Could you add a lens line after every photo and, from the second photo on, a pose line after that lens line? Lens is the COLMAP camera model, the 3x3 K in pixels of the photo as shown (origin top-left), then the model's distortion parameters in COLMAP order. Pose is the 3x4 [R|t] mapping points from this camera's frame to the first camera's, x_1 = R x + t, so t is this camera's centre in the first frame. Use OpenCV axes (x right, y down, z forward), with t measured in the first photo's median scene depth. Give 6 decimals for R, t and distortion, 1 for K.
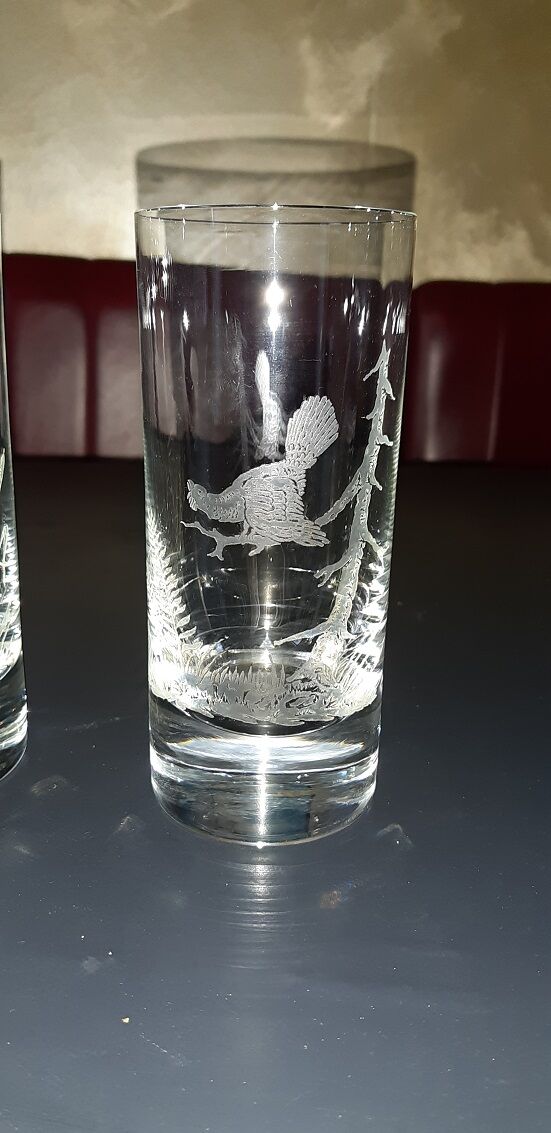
lens RADIAL K [[846.0, 0, 275.5], [0, 846.0, 566.5], [0, 0, 1]] dist [-0.003671, 0.233400]
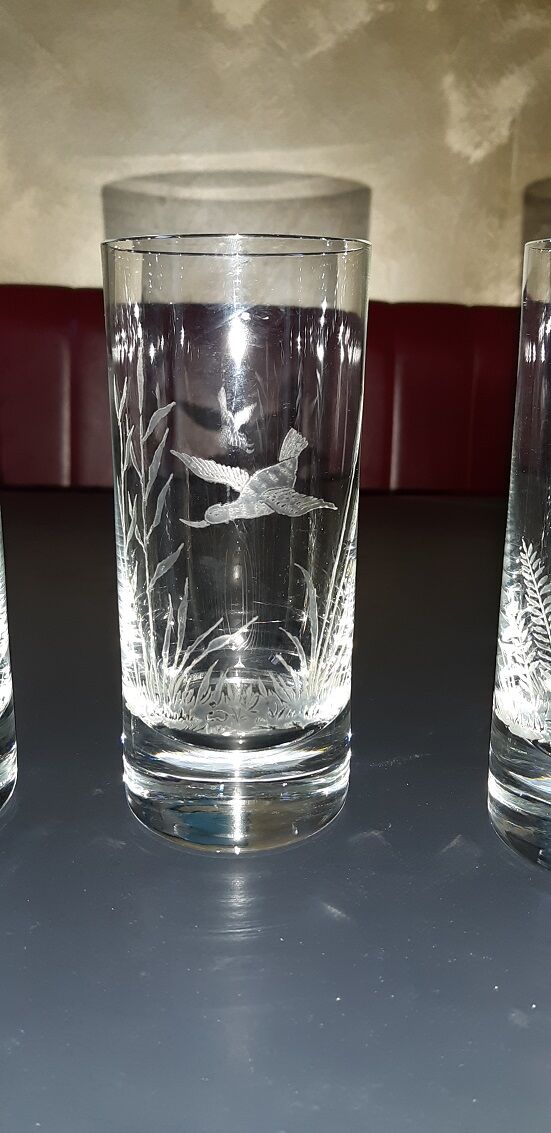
lens RADIAL K [[791.1, 0, 255.5], [0, 791.1, 583.1], [0, 0, 1]] dist [0.164829, 0.001226]
pose [[0.992908, -0.058371, 0.103569, -0.323718], [0.057854, 0.998293, 0.007991, -0.033404], [-0.103859, -0.001942, 0.994590, 0.041120]]
